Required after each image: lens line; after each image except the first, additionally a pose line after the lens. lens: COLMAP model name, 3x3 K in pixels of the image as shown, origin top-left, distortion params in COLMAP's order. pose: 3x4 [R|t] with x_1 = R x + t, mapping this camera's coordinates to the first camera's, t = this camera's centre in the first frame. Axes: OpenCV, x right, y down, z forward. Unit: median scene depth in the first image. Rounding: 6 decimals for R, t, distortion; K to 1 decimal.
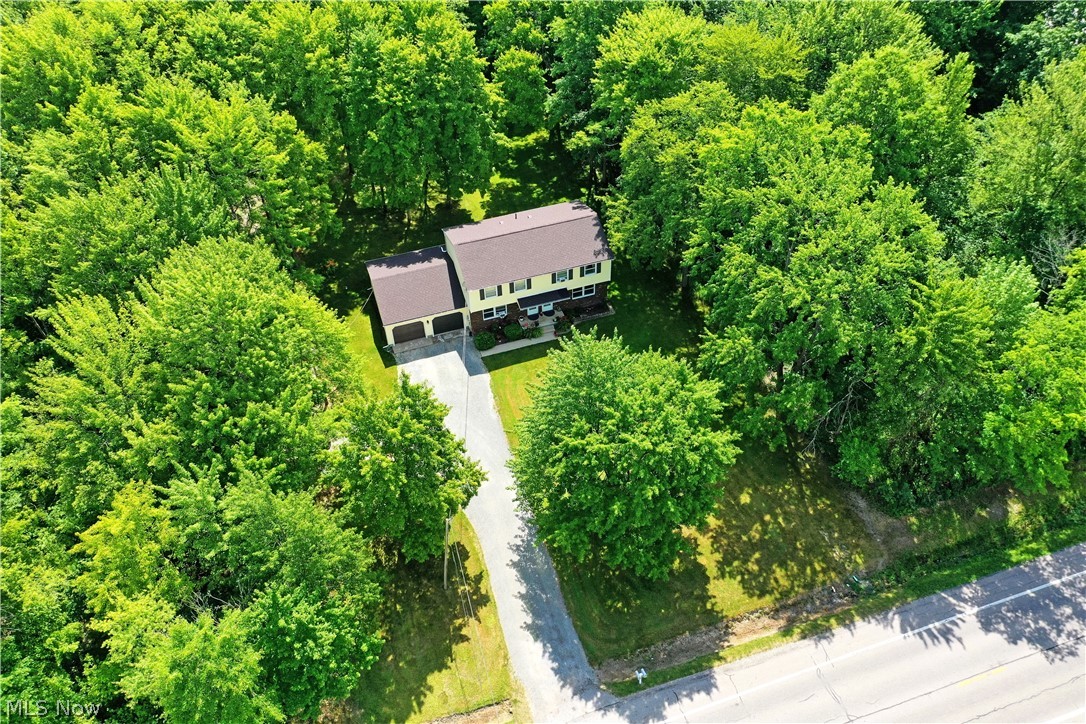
lens RADIAL K [[860.3, 0, 541.8], [0, 860.3, 362.3], [0, 0, 1]] dist [0.028290, -0.005537]
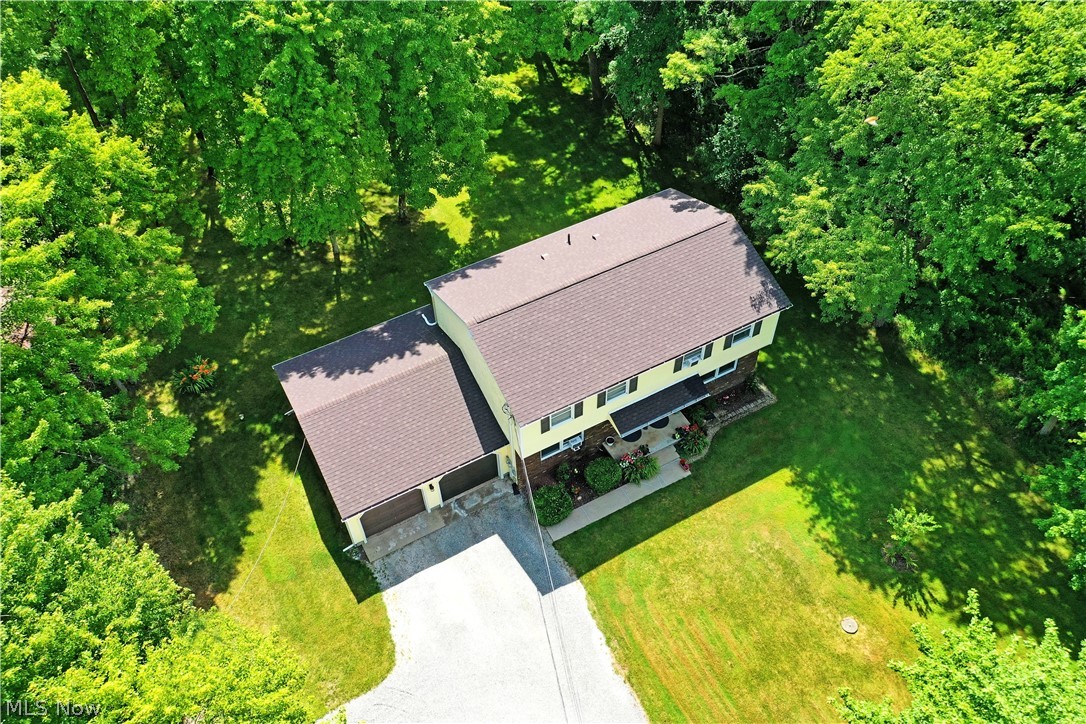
lens RADIAL K [[860.3, 0, 542.3], [0, 860.3, 367.3], [0, 0, 1]] dist [0.028290, -0.005537]
pose [[0.983321, -0.140169, 0.115900, -0.117973], [0.131812, 0.988287, 0.076905, -0.141926], [-0.125322, -0.060345, 0.990279, 0.520291]]
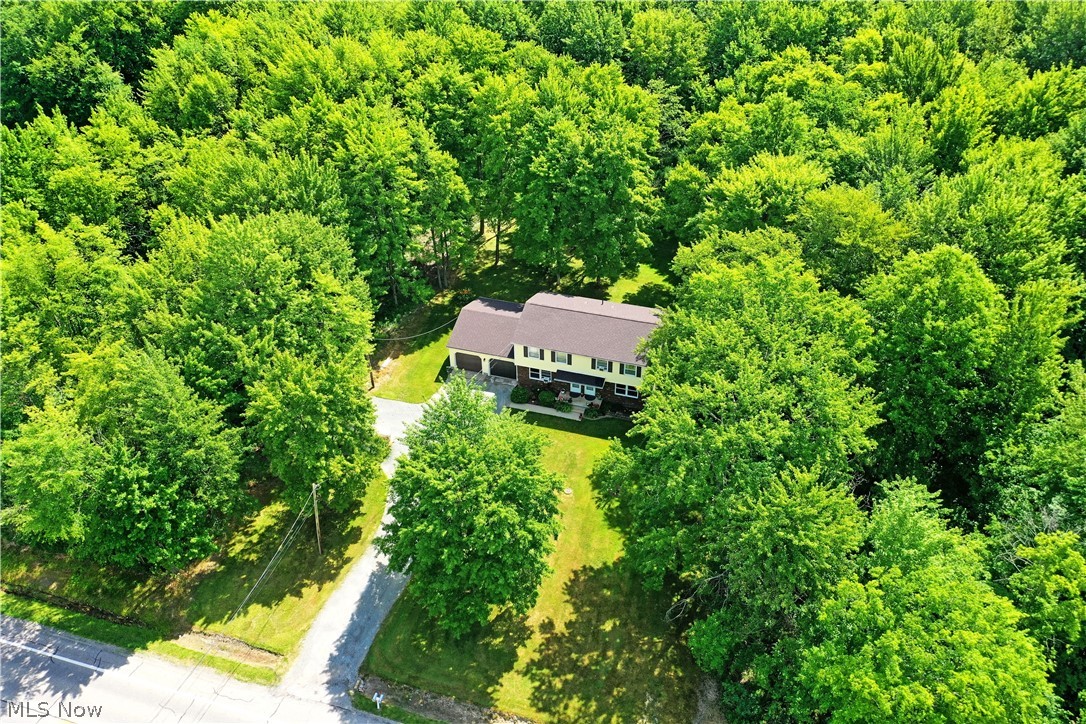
lens RADIAL K [[860.3, 0, 537.7], [0, 860.3, 362.2], [0, 0, 1]] dist [0.028290, -0.005537]
pose [[0.809535, 0.359770, -0.463916, 0.437548], [-0.418677, 0.907745, -0.026630, -0.043068], [0.411537, 0.215789, 0.885479, 0.048269]]
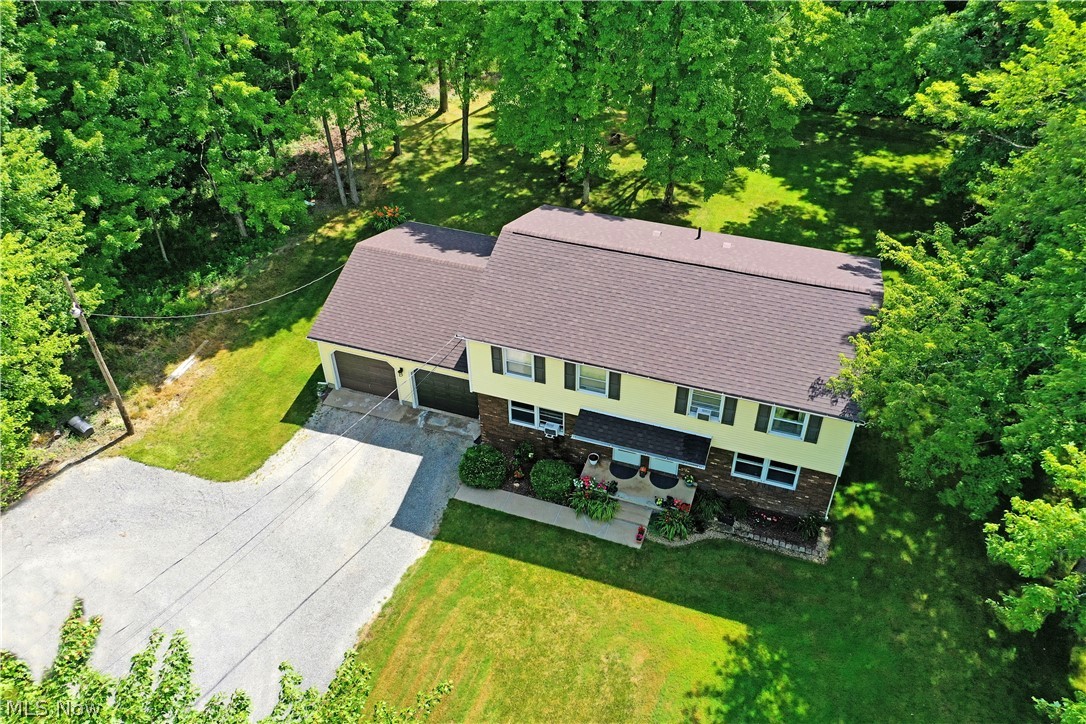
lens RADIAL K [[860.3, 0, 542.0], [0, 860.3, 363.2], [0, 0, 1]] dist [0.028290, -0.005537]
pose [[0.793781, 0.399534, -0.458568, 0.129903], [-0.435705, 0.899603, 0.029588, -0.095977], [0.424351, 0.176314, 0.888167, 0.631525]]
